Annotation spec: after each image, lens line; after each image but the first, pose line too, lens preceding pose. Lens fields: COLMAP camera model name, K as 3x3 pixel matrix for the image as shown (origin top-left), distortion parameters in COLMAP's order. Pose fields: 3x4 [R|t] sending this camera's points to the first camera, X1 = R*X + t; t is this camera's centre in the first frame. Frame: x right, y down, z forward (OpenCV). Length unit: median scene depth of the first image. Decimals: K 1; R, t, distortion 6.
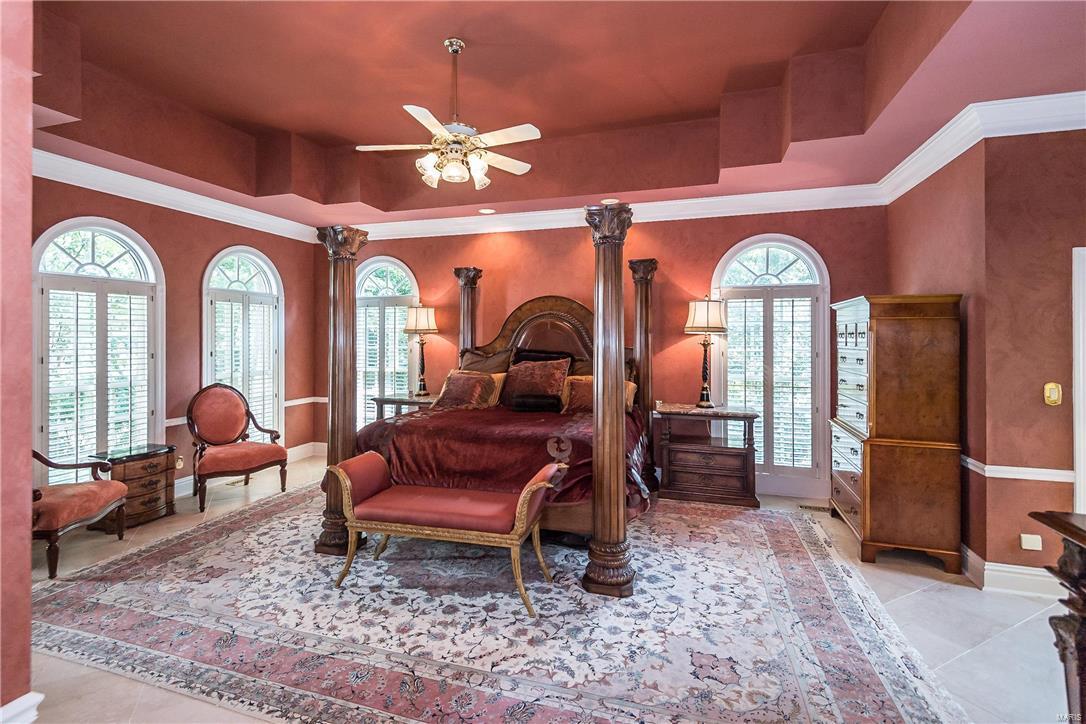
lens RADIAL K [[491.9, 0, 587.6], [0, 491.9, 331.6], [0, 0, 1]] dist [0.029671, -0.013757]
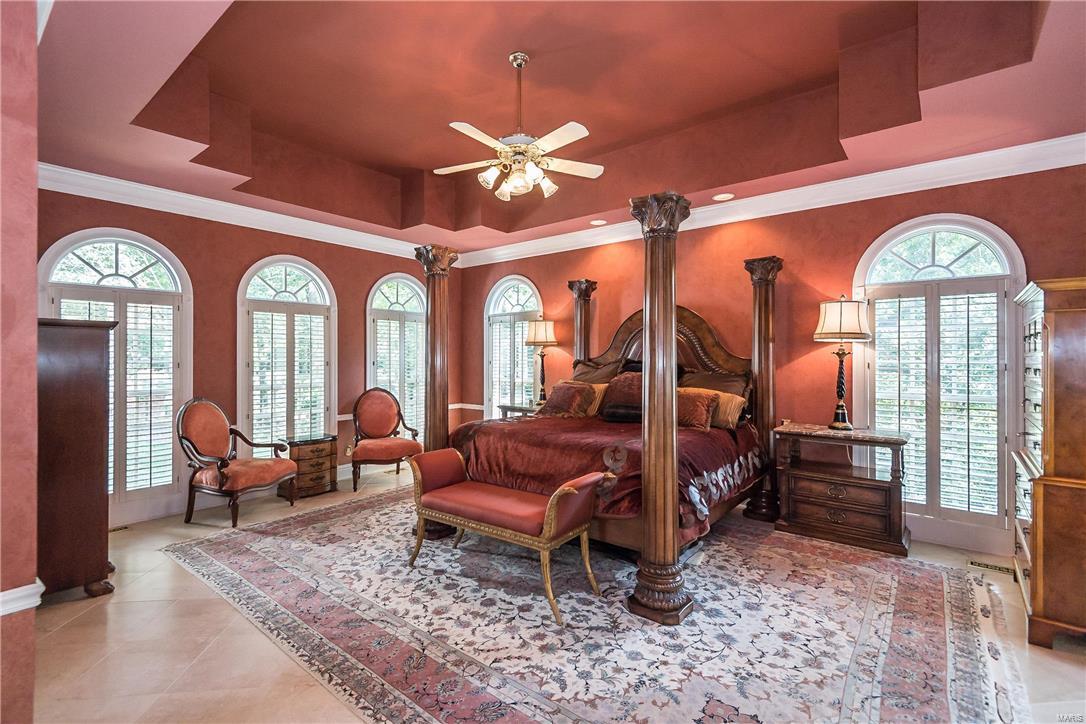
lens RADIAL K [[496.9, 0, 544.3], [0, 496.9, 346.5], [0, 0, 1]] dist [0.025929, -0.012965]
pose [[0.932778, -0.007472, -0.360373, 0.151629], [0.007720, 0.999970, -0.000752, 0.019479], [0.360368, -0.002080, 0.932808, 0.050056]]
